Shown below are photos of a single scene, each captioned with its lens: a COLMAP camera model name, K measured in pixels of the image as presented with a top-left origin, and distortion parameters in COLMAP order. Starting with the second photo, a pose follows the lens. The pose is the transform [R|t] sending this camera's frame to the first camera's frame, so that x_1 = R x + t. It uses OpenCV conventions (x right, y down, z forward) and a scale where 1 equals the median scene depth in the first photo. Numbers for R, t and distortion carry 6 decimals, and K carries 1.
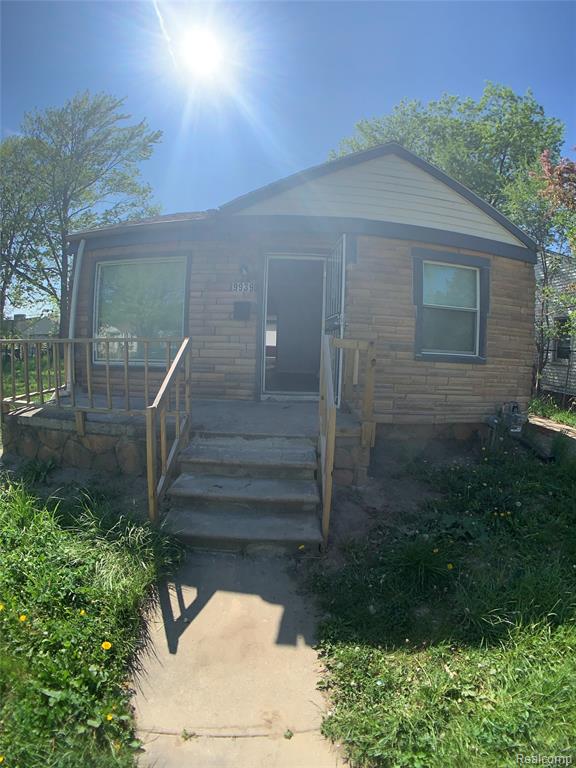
lens RADIAL K [[341.8, 0, 293.2], [0, 341.8, 384.5], [0, 0, 1]] dist [-0.110153, 0.001686]
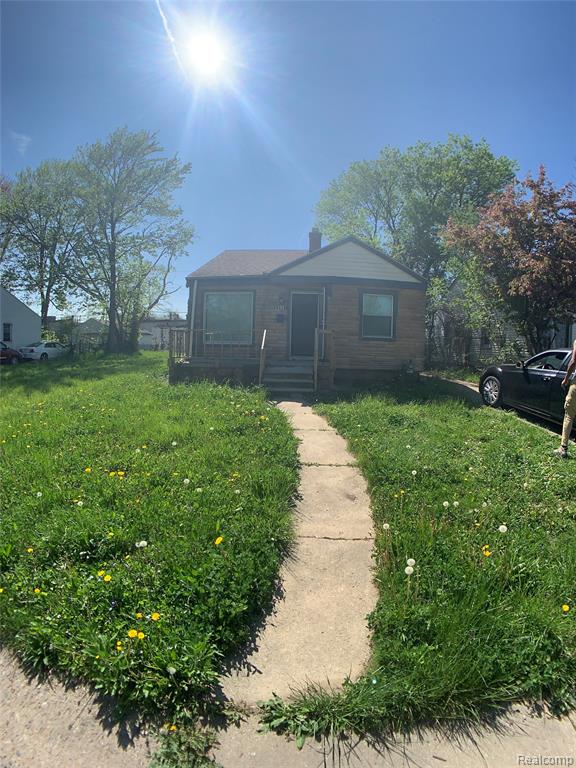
lens RADIAL K [[341.8, 0, 293.2], [0, 341.8, 384.5], [0, 0, 1]] dist [-0.110153, 0.001686]
pose [[0.999738, -0.006317, -0.021992, -0.021626], [0.006405, 0.999972, 0.003934, 0.194600], [0.021967, -0.004074, 0.999750, -1.152823]]
